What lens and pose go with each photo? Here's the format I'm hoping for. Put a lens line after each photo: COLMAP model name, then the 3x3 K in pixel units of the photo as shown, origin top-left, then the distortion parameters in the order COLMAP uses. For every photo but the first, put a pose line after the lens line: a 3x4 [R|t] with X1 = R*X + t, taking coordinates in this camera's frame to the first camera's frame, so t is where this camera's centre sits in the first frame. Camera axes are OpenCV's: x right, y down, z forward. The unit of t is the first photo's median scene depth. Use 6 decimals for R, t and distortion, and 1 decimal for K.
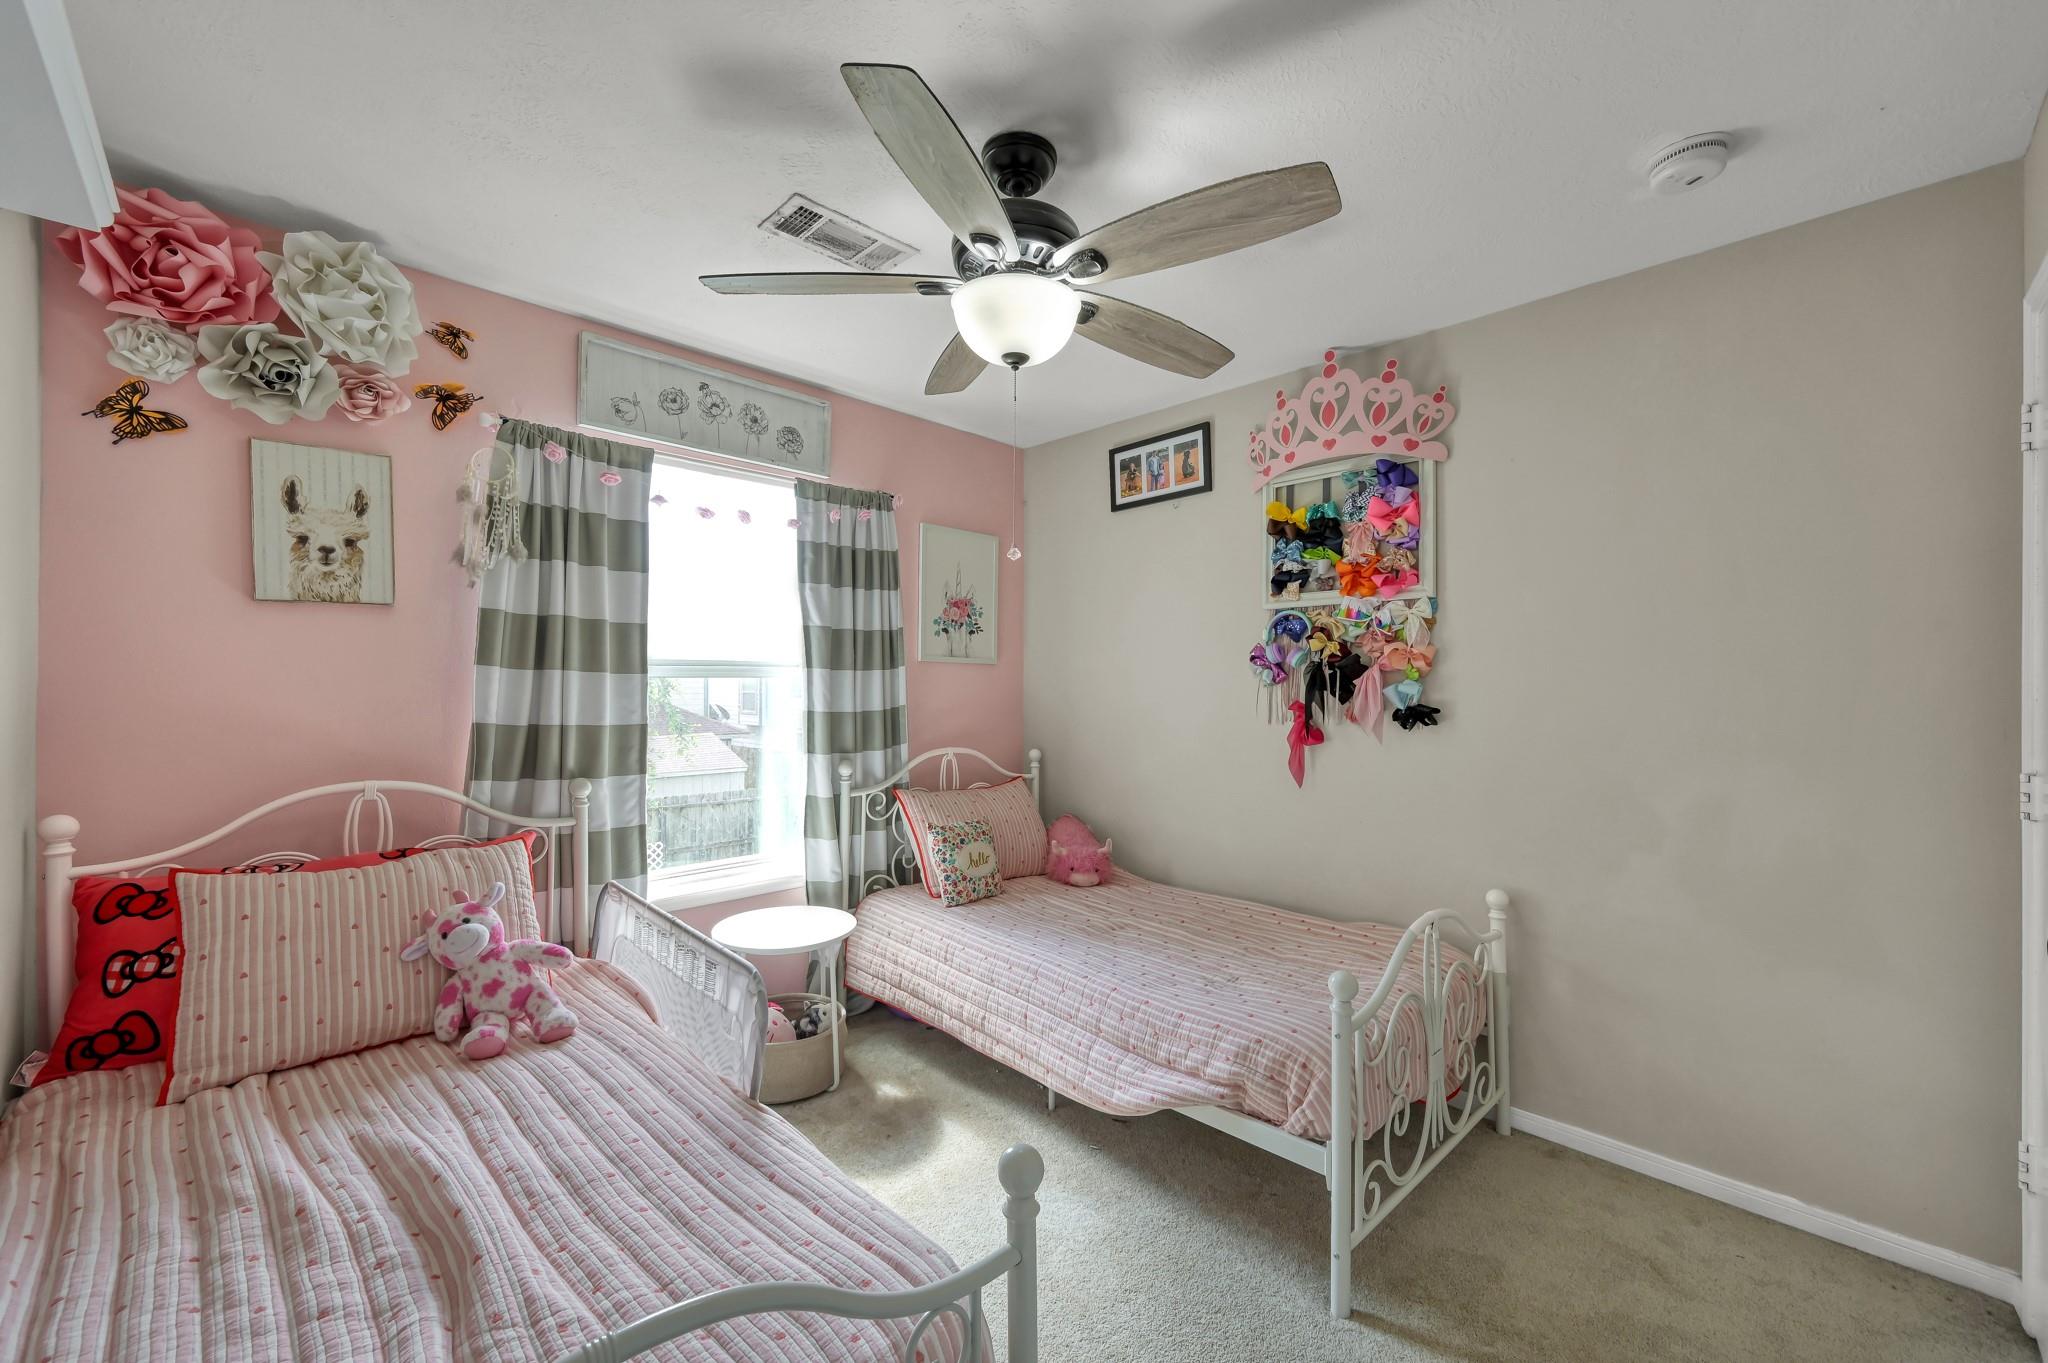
lens RADIAL K [[800.7, 0, 1016.2], [0, 800.7, 683.3], [0, 0, 1]] dist [0.001436, 0.000166]
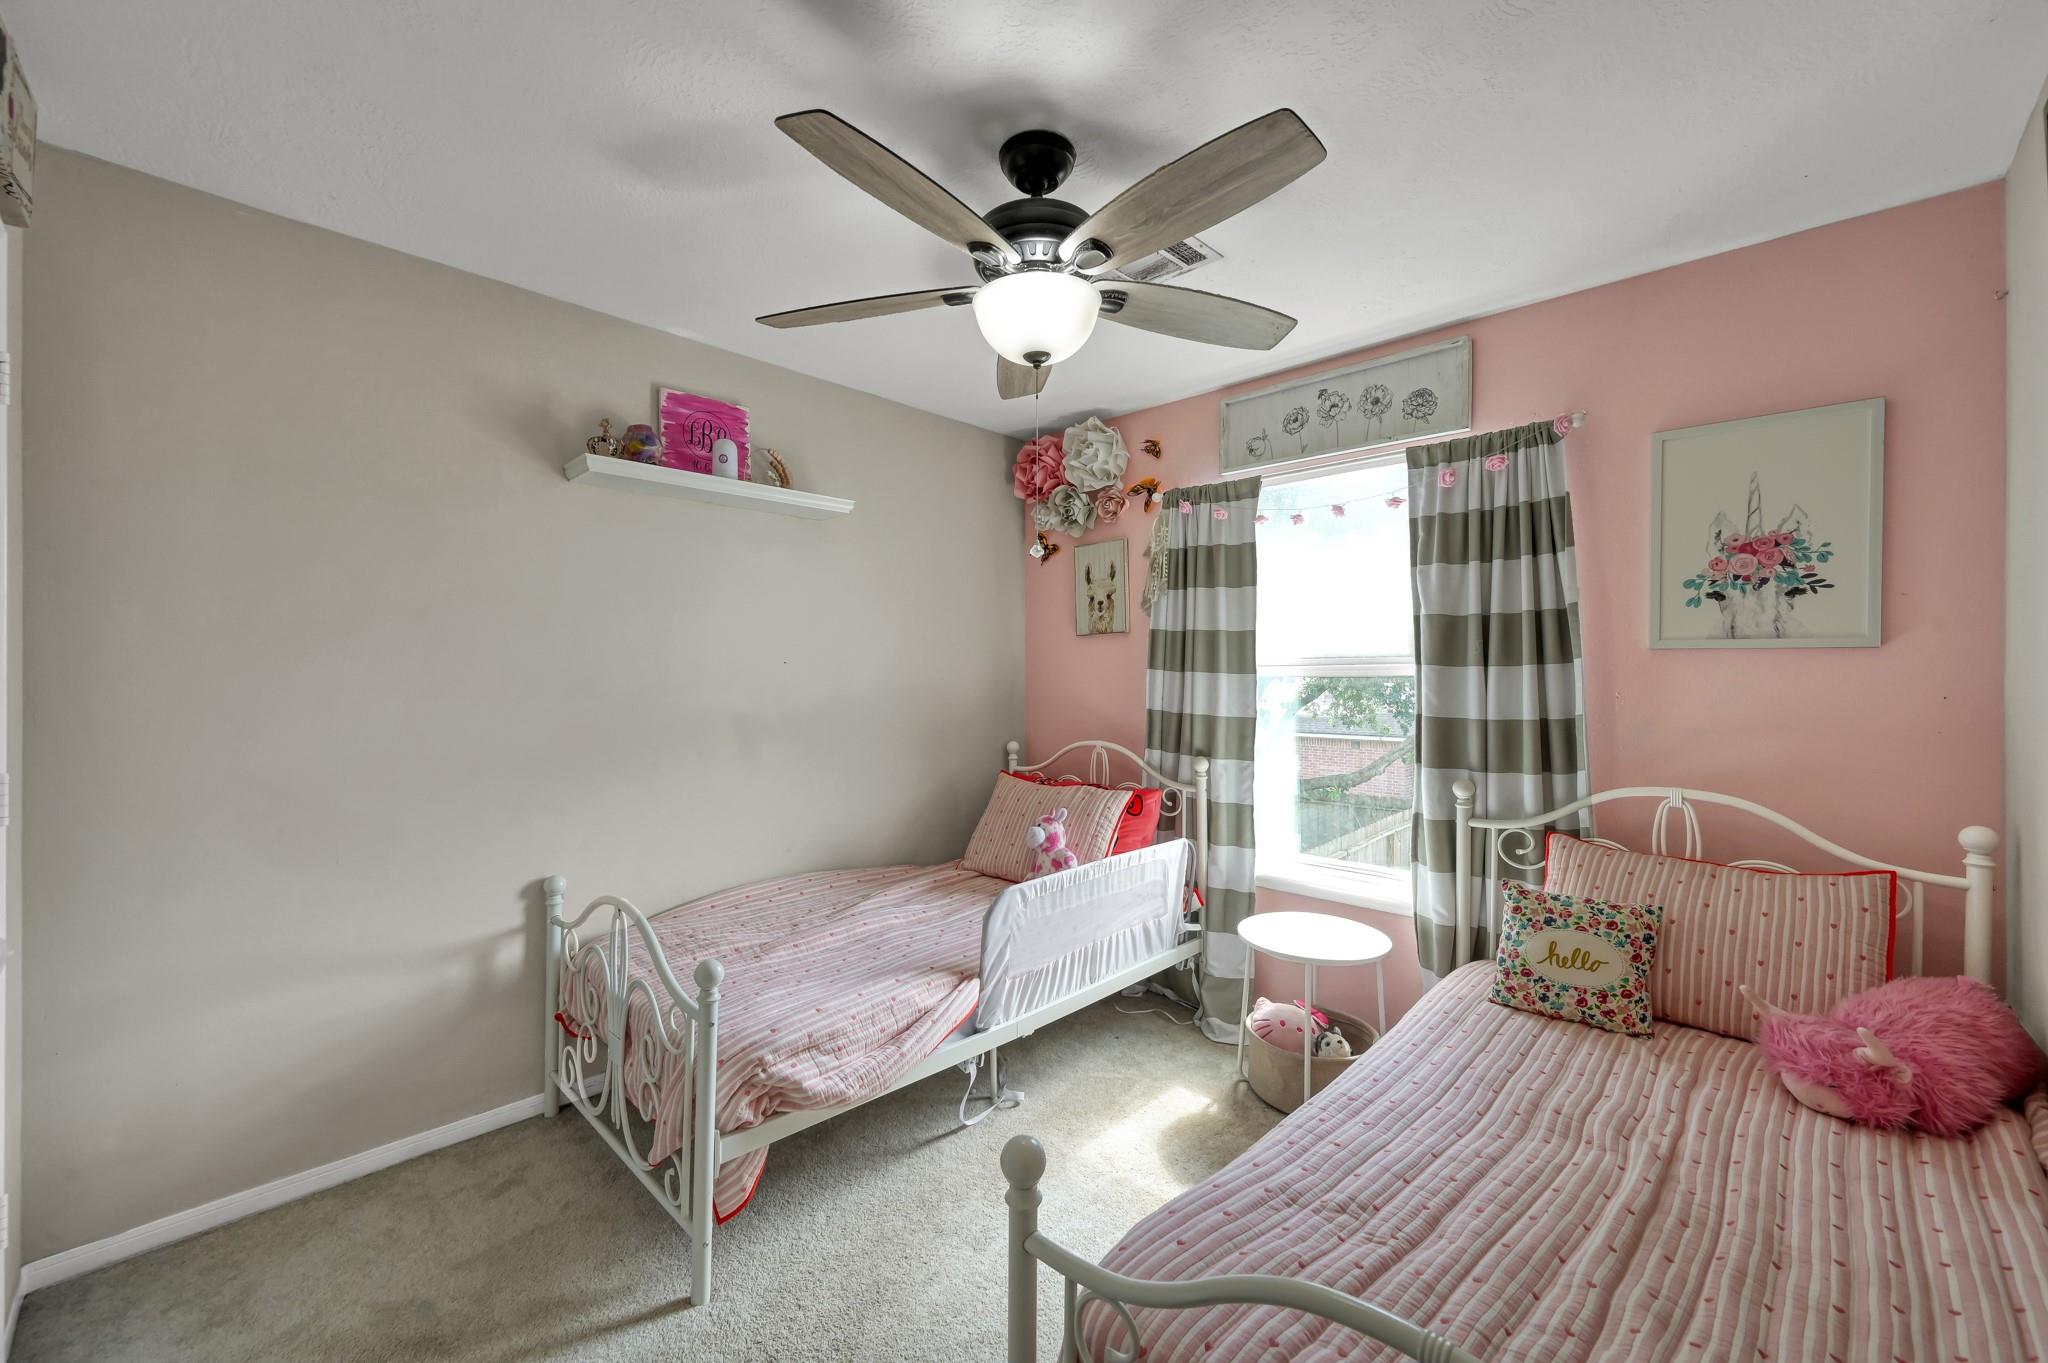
lens RADIAL K [[800.7, 0, 1023.8], [0, 800.7, 685.1], [0, 0, 1]] dist [0.001436, 0.000166]
pose [[0.044088, -0.001159, -0.999027, 0.589925], [-0.009403, 0.999955, -0.001576, 0.008027], [0.998983, 0.009464, 0.044075, 0.550688]]
